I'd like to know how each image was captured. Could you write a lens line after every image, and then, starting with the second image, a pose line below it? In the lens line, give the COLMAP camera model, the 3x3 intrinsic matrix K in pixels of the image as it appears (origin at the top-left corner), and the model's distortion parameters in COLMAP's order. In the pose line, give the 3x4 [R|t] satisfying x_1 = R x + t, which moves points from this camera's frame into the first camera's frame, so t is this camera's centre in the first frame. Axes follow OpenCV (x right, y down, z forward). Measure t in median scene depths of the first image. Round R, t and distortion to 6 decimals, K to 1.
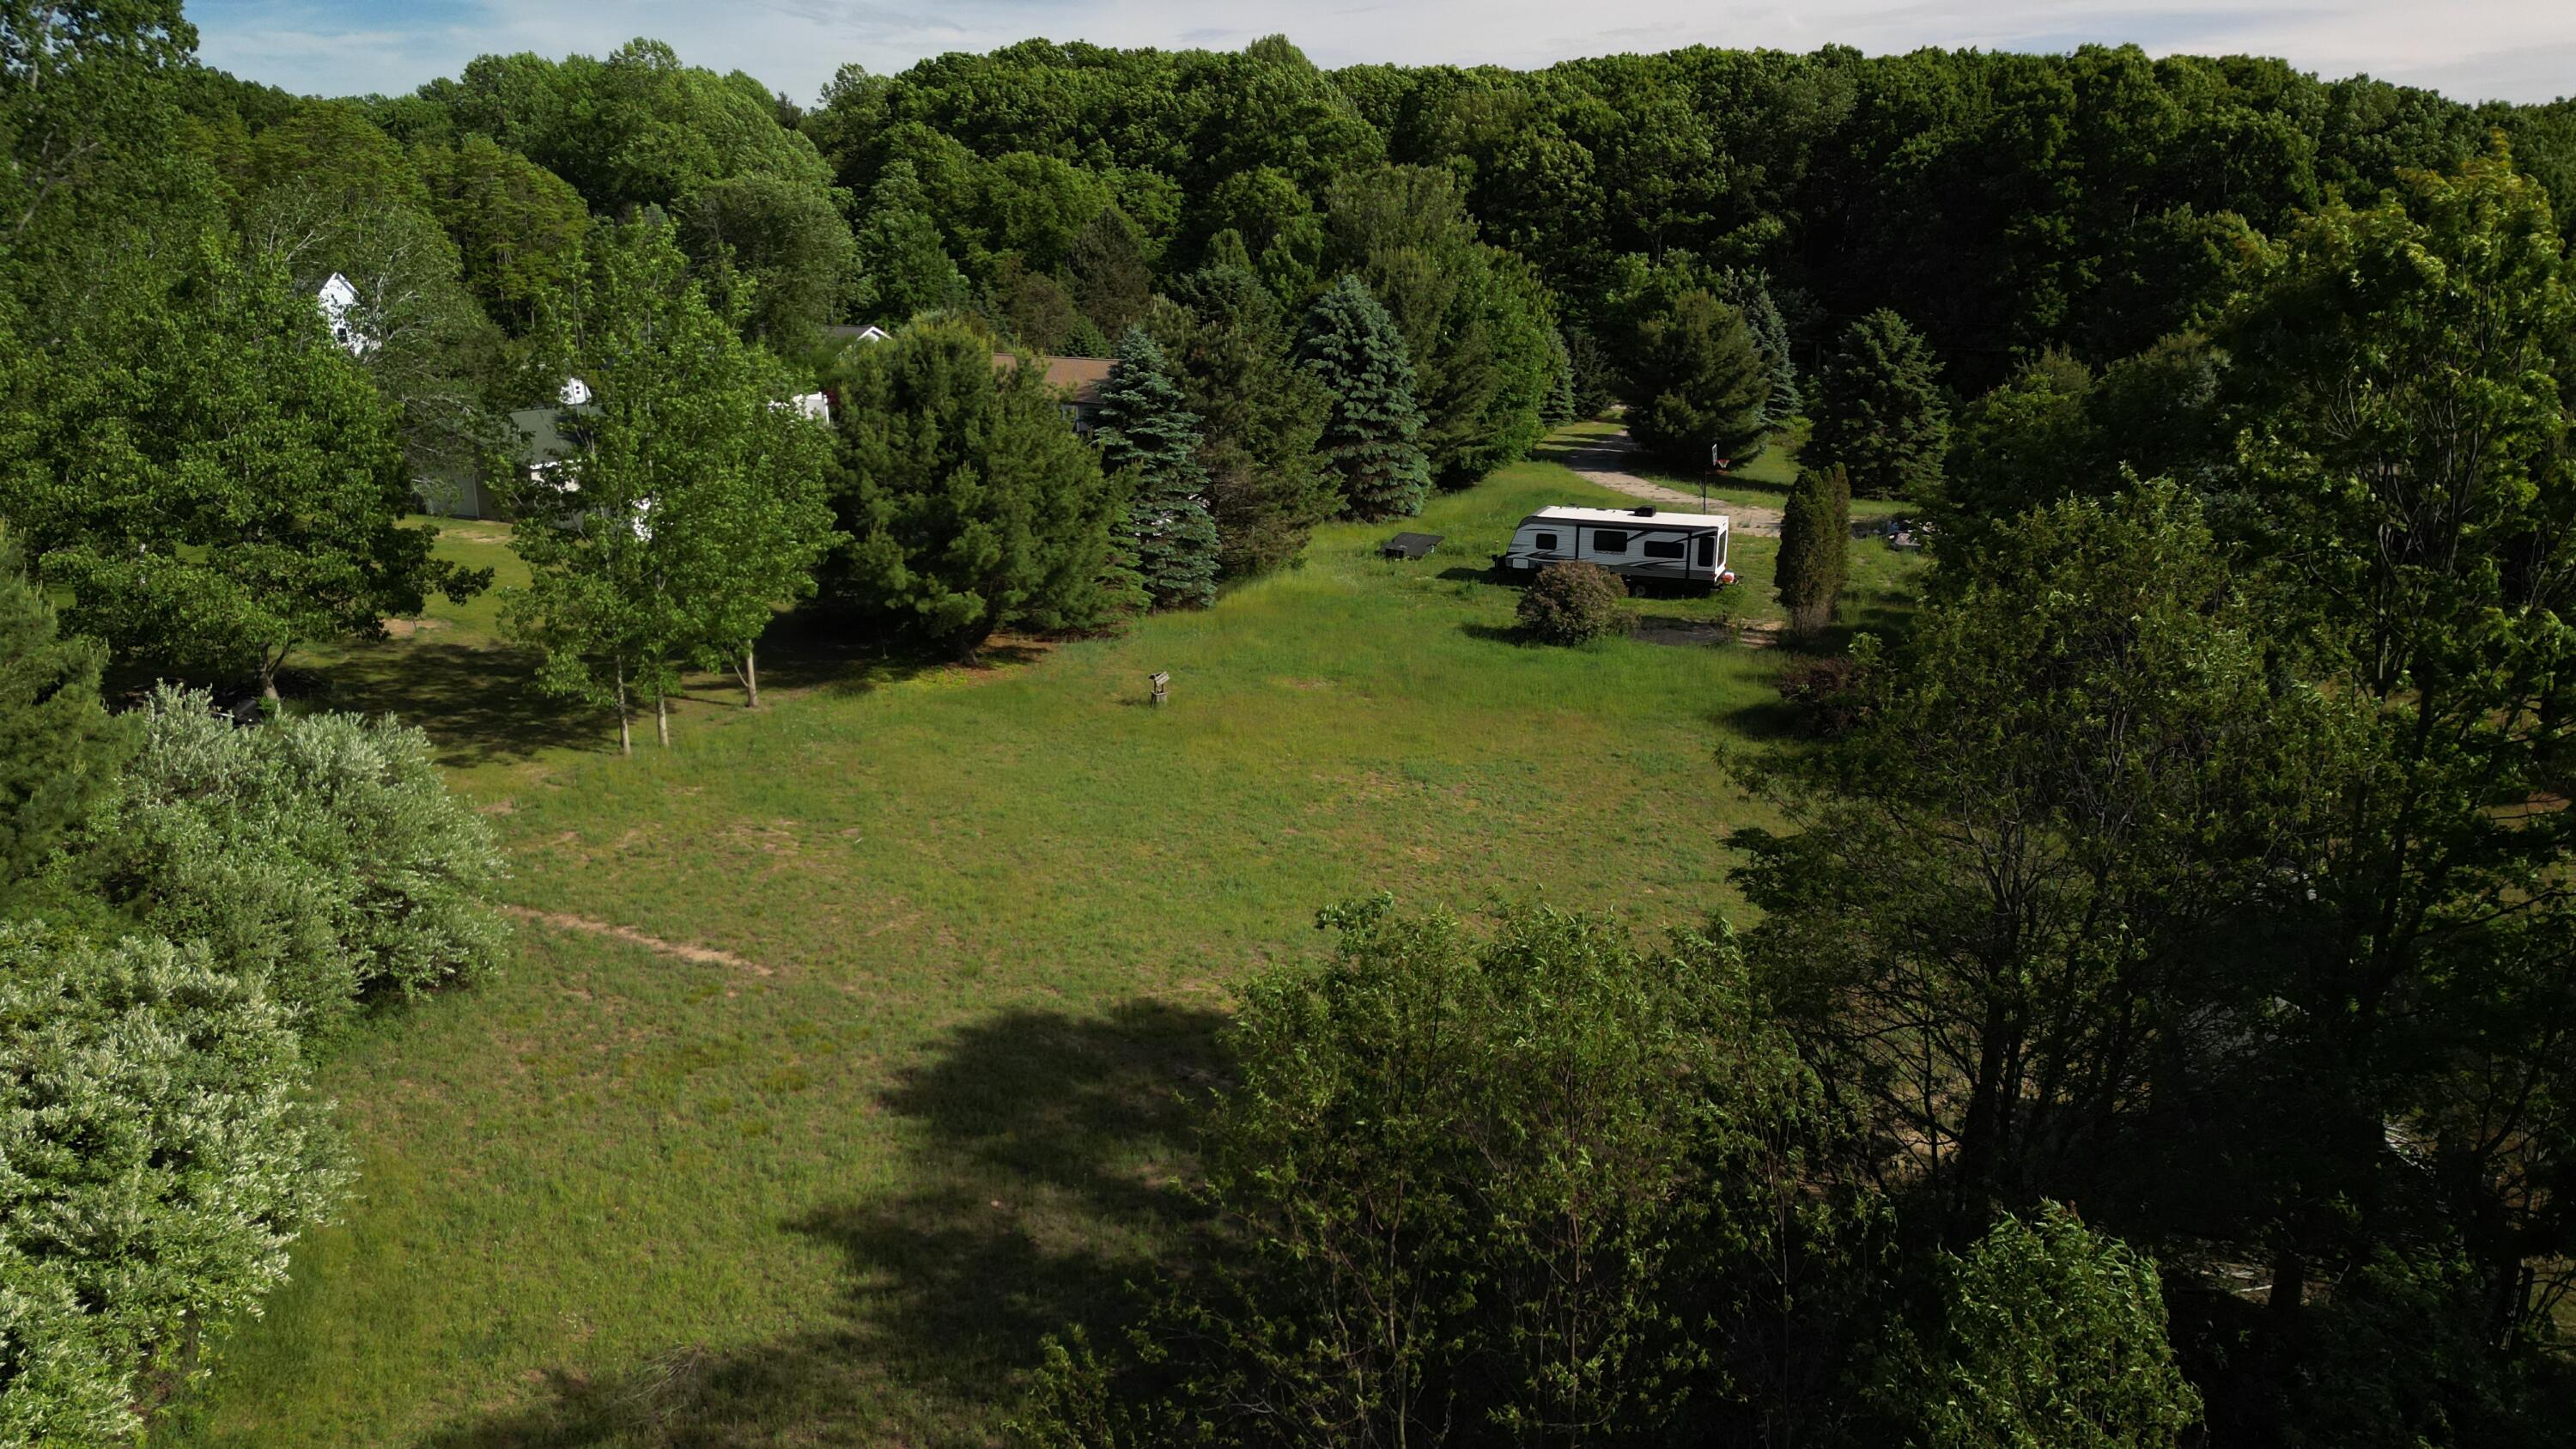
lens RADIAL K [[1846.3, 0, 1251.9], [0, 1846.3, 649.5], [0, 0, 1]] dist [0.105967, -0.000414]
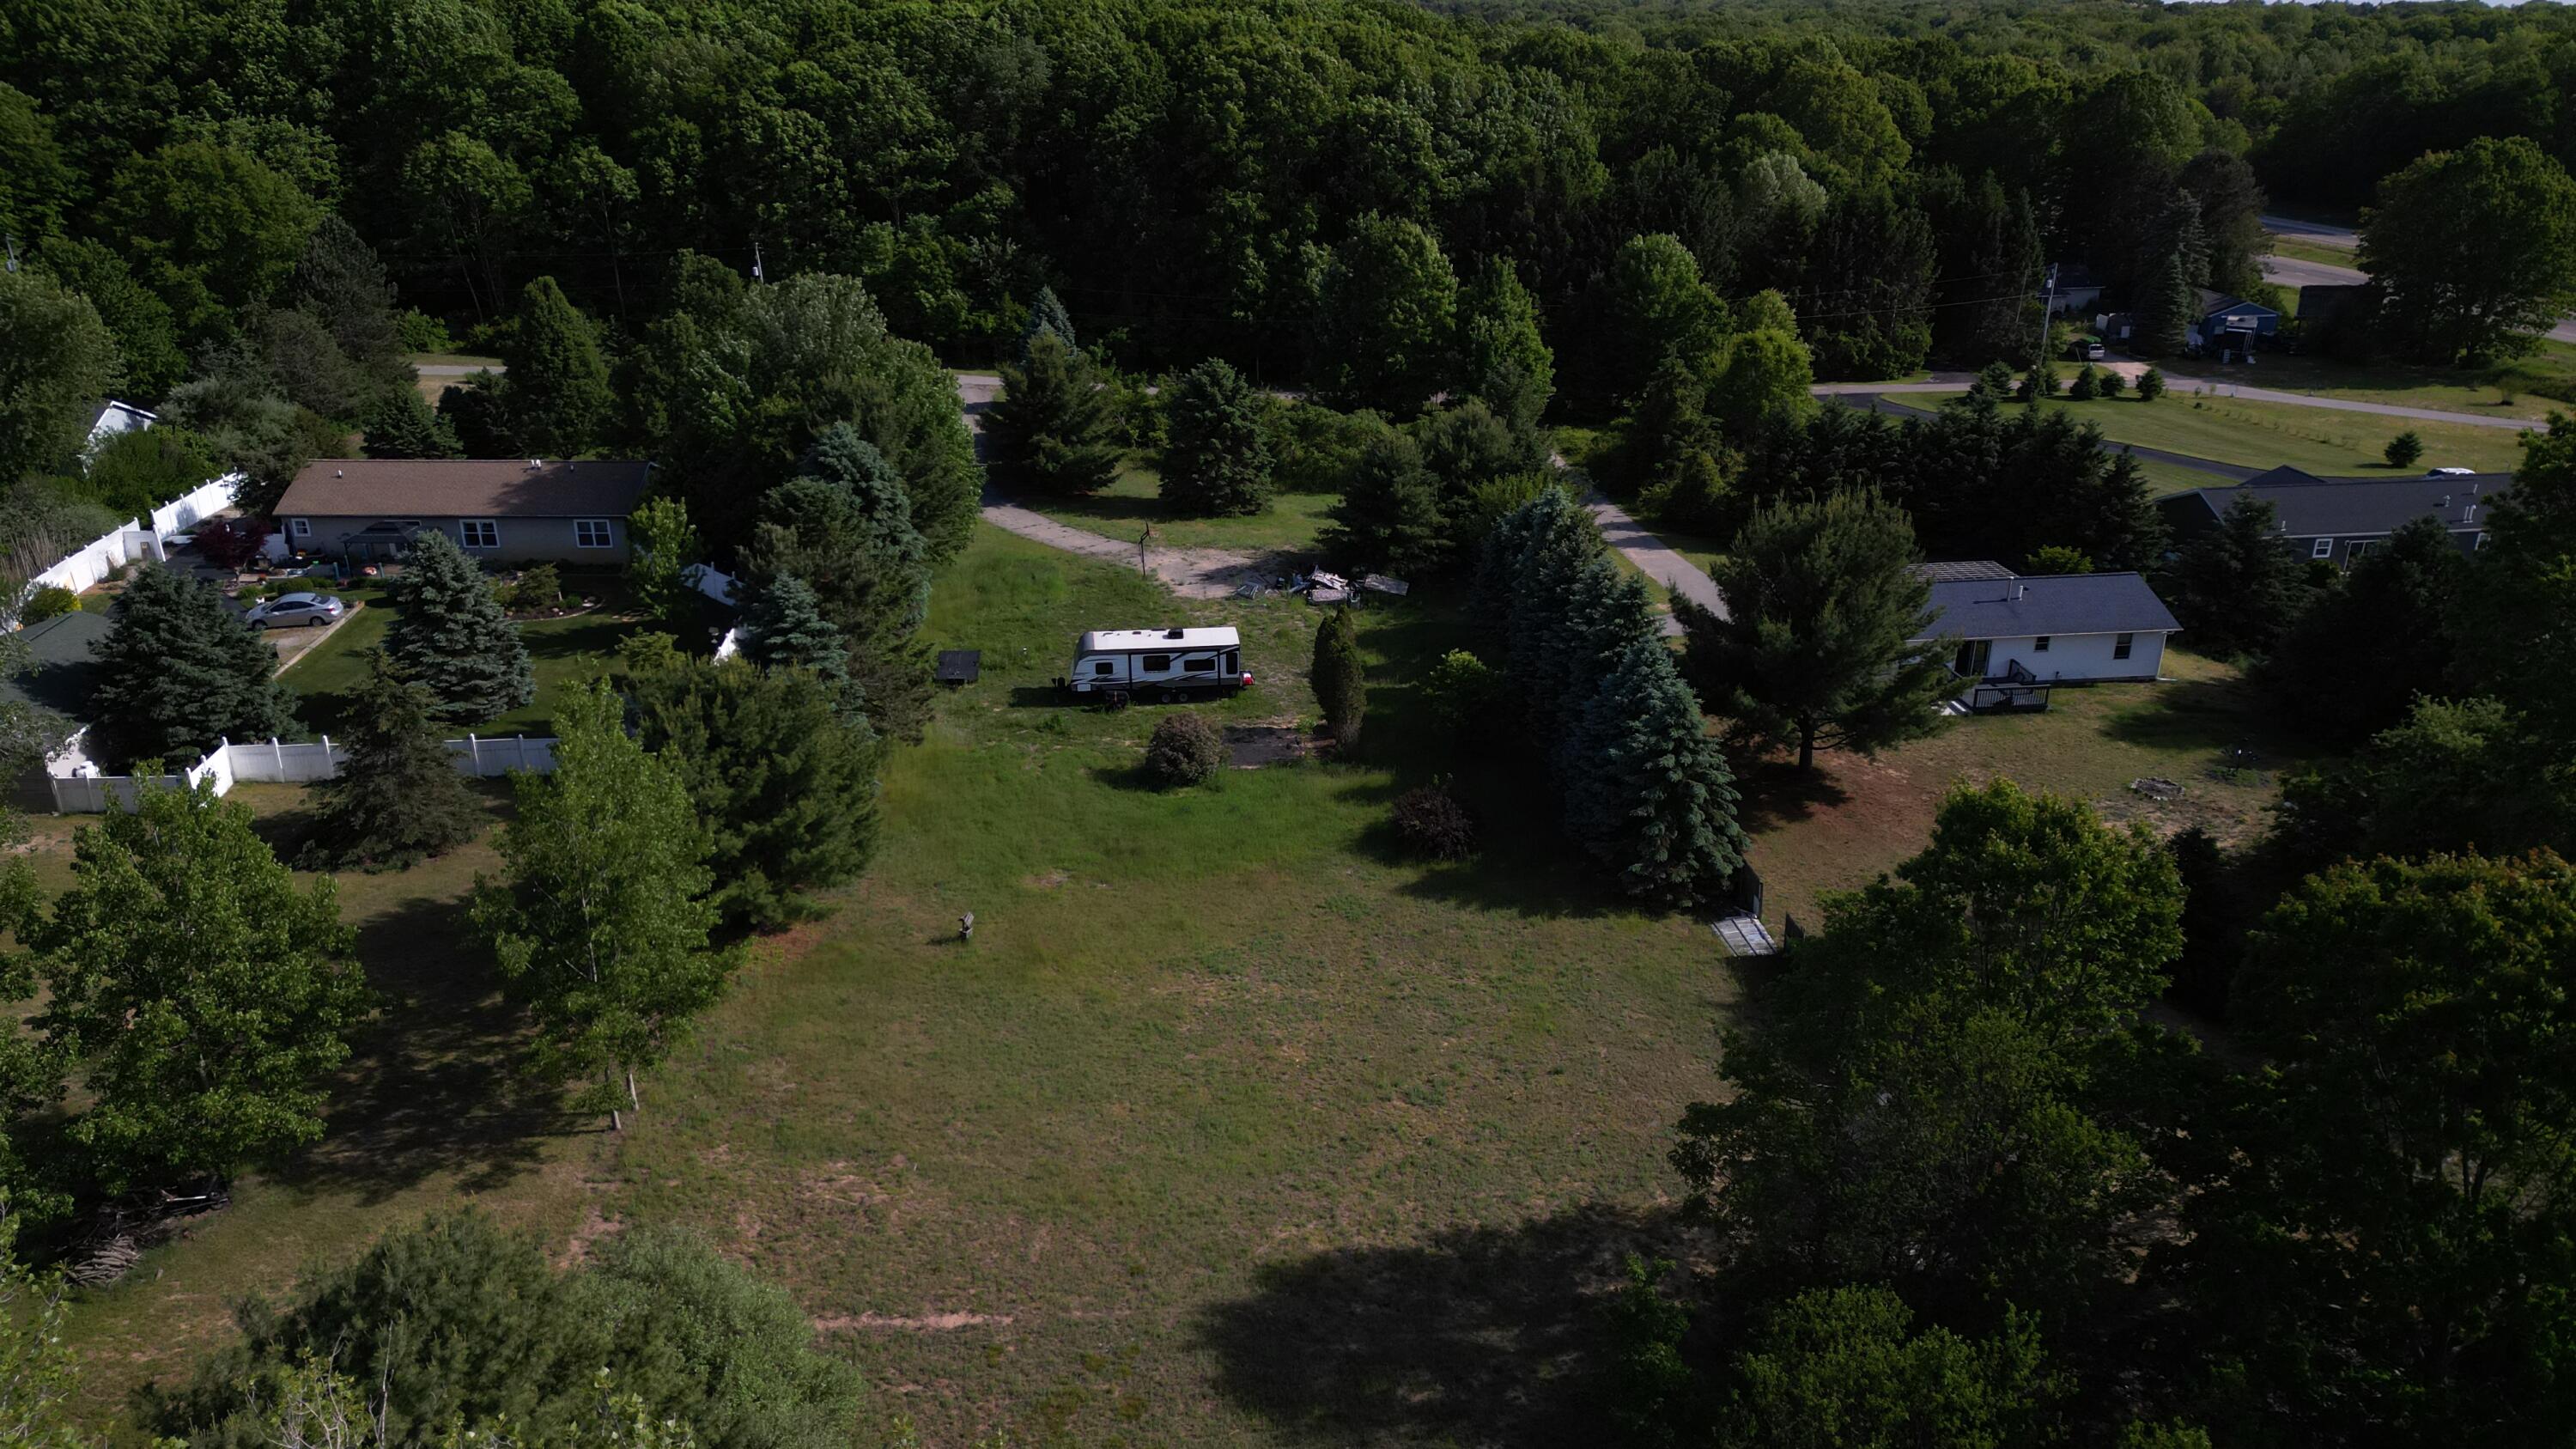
lens RADIAL K [[1846.3, 0, 1251.9], [0, 1846.3, 649.5], [0, 0, 1]] dist [0.105967, -0.000414]
pose [[0.882683, -0.173791, 0.436655, -0.133984], [0.127622, 0.982839, 0.133193, -0.103352], [-0.452309, -0.061840, 0.889715, -0.061949]]
